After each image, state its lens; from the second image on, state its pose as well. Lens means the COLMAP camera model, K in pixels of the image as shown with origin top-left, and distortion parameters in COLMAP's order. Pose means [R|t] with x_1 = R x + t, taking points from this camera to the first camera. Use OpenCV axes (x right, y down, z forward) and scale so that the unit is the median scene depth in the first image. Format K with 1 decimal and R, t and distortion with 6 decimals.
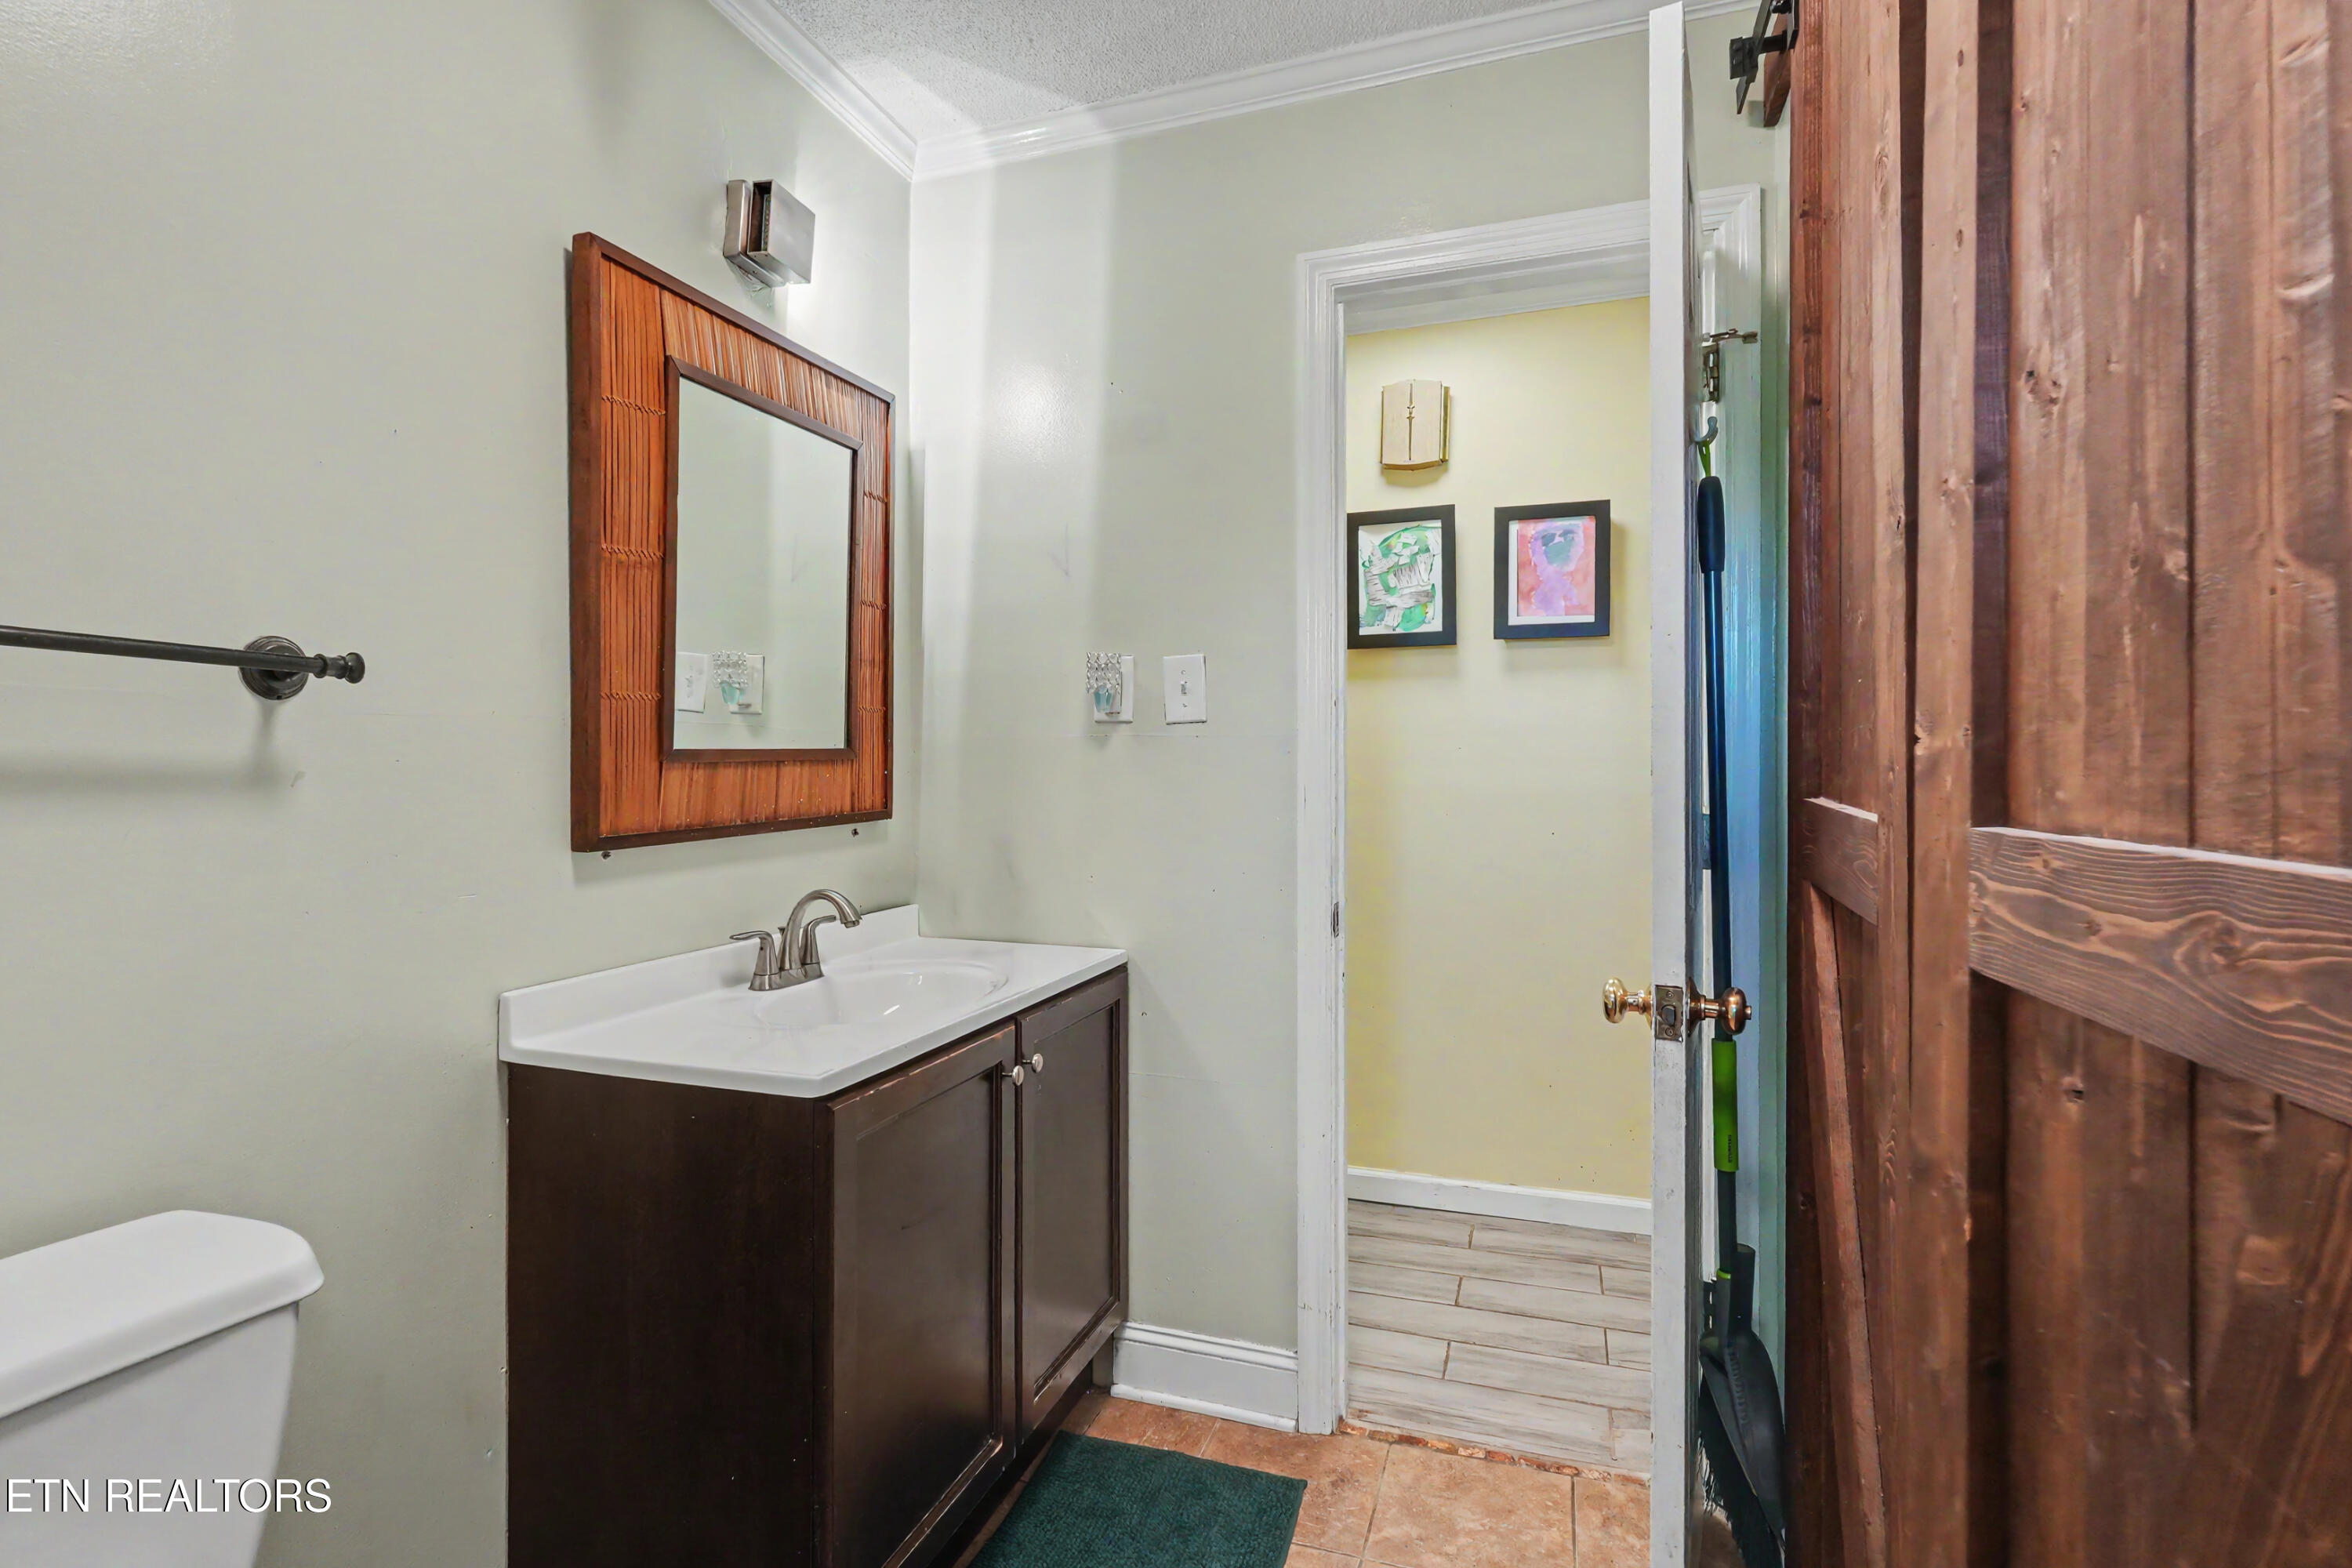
lens RADIAL K [[1091.2, 0, 1176.0], [0, 1091.2, 784.0], [0, 0, 1]] dist [0.000702, 0.000083]
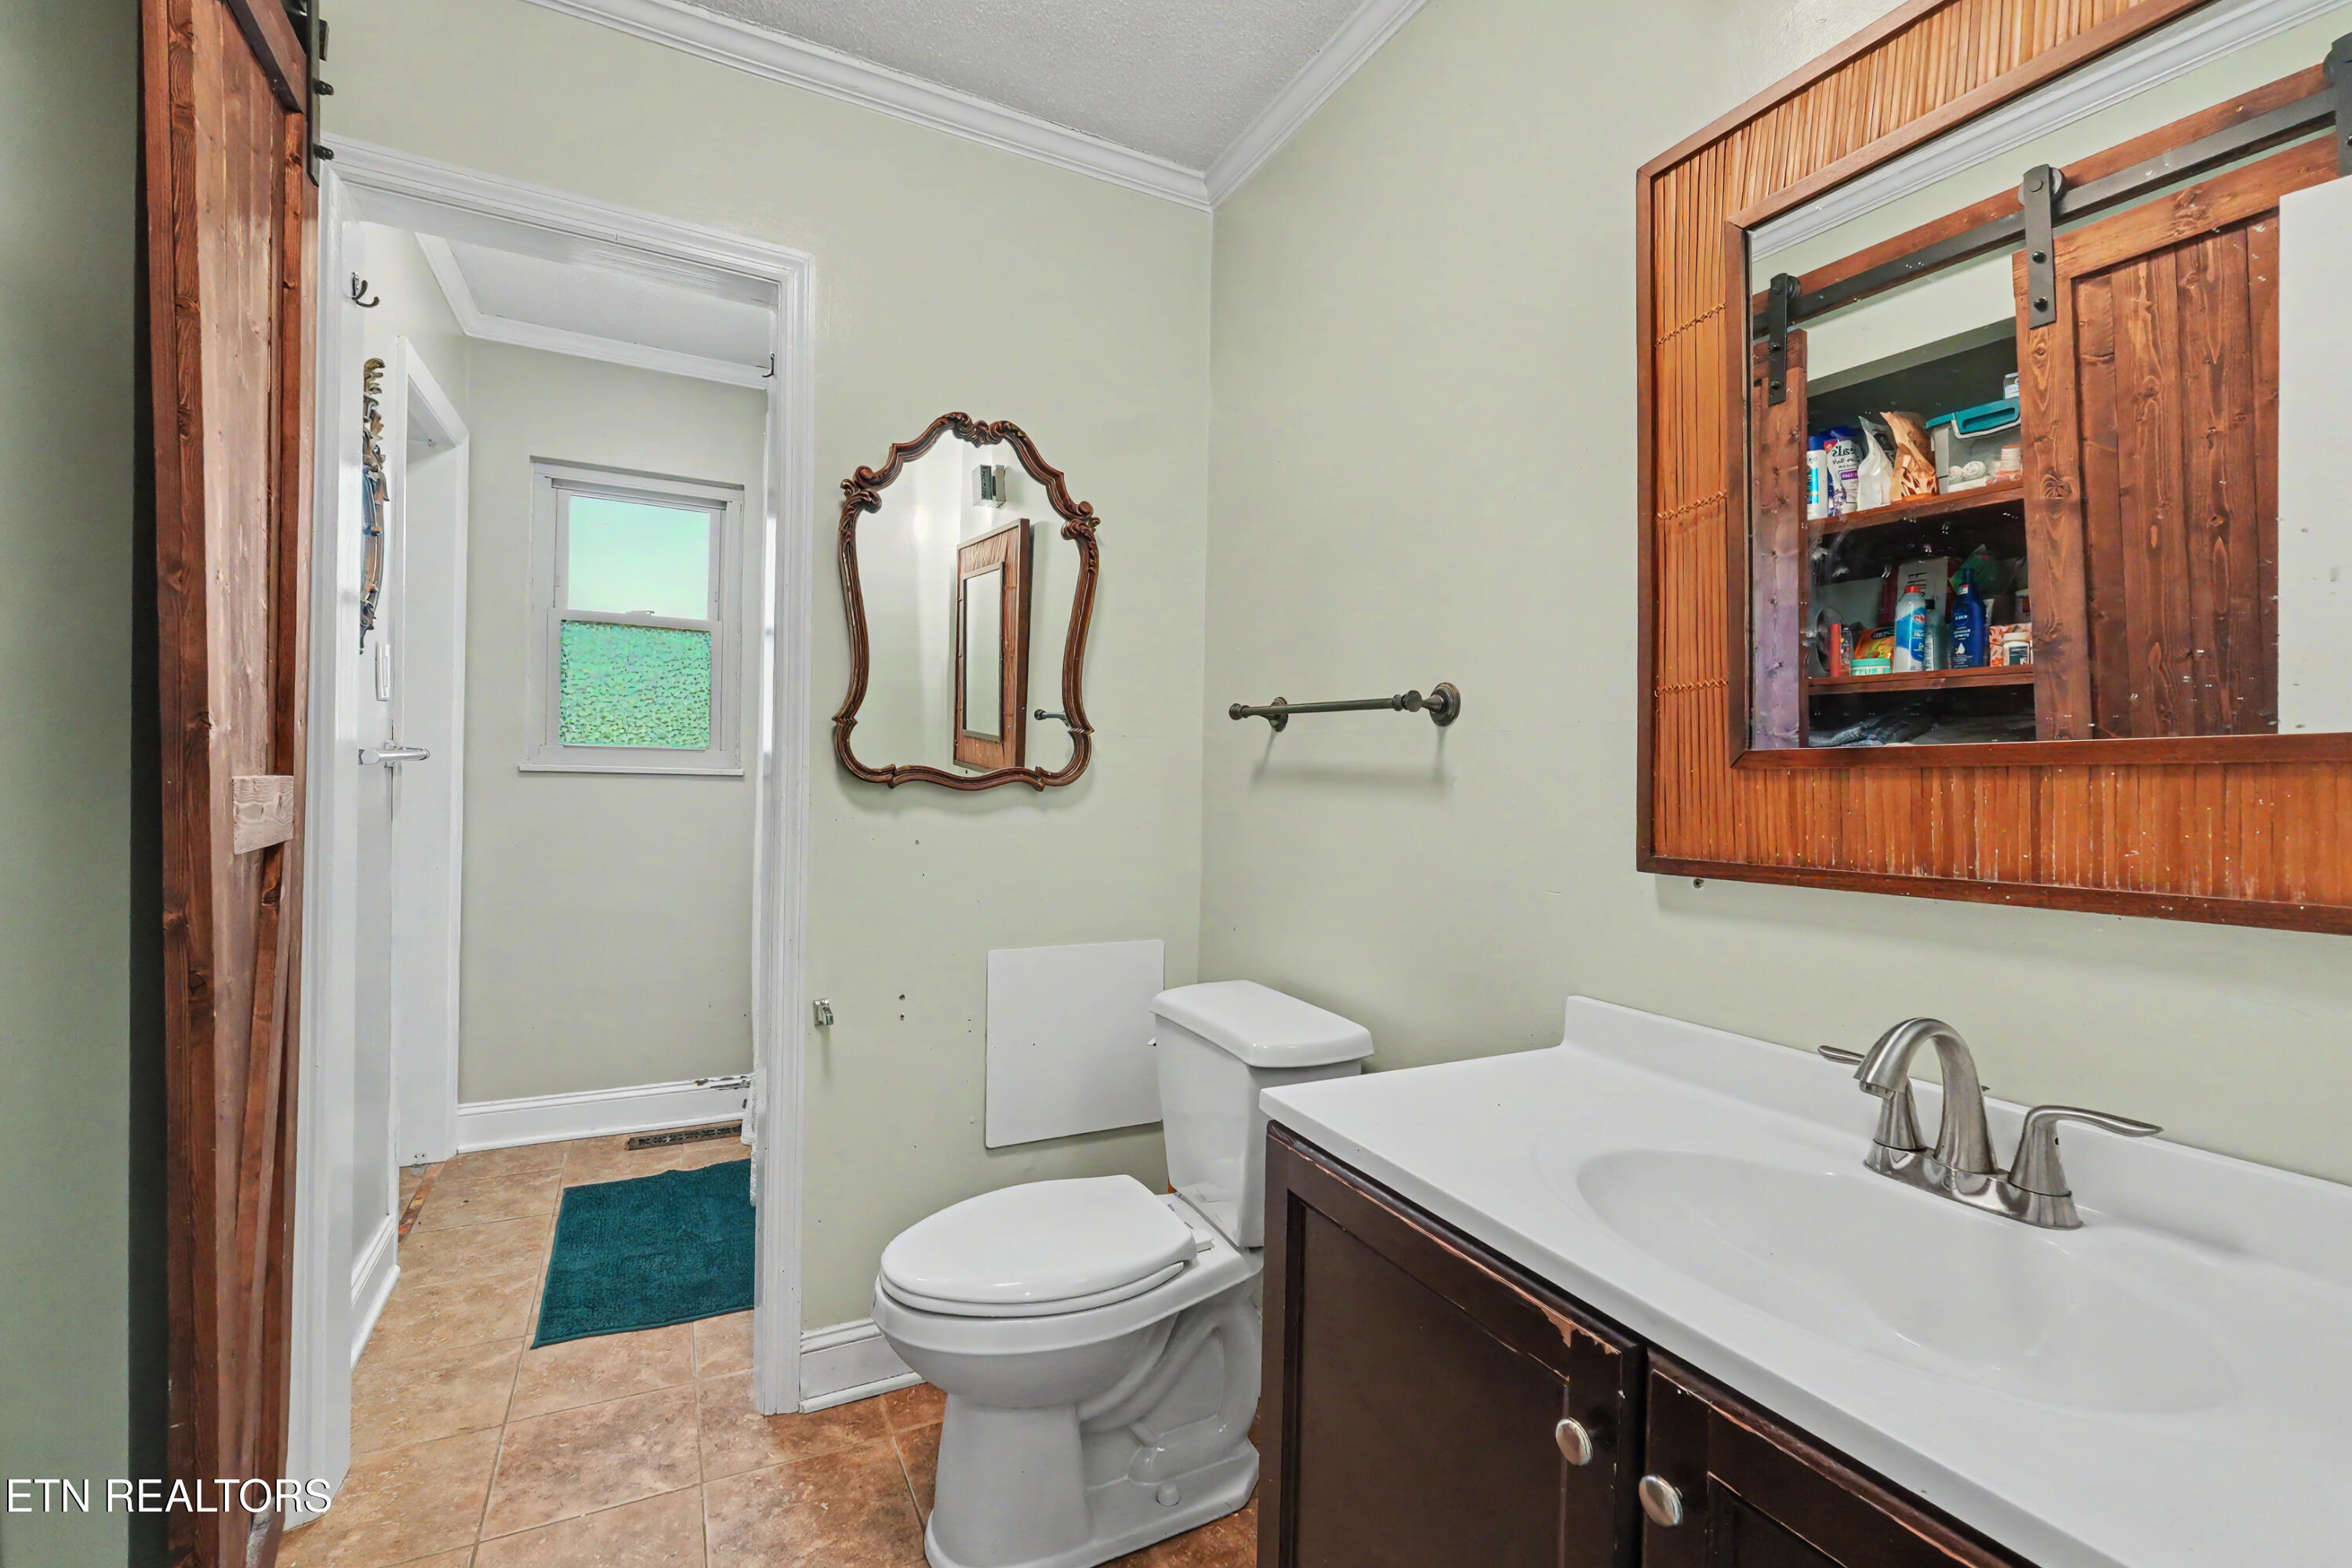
lens RADIAL K [[1006.5, 0, 1176.4], [0, 1006.5, 773.6], [0, 0, 1]] dist [-0.000500, -0.000010]
pose [[-0.694631, -0.018570, -0.719127, 0.305833], [-0.037715, 0.999232, 0.010627, -0.011147], [0.718377, 0.034504, -0.694798, 1.253129]]
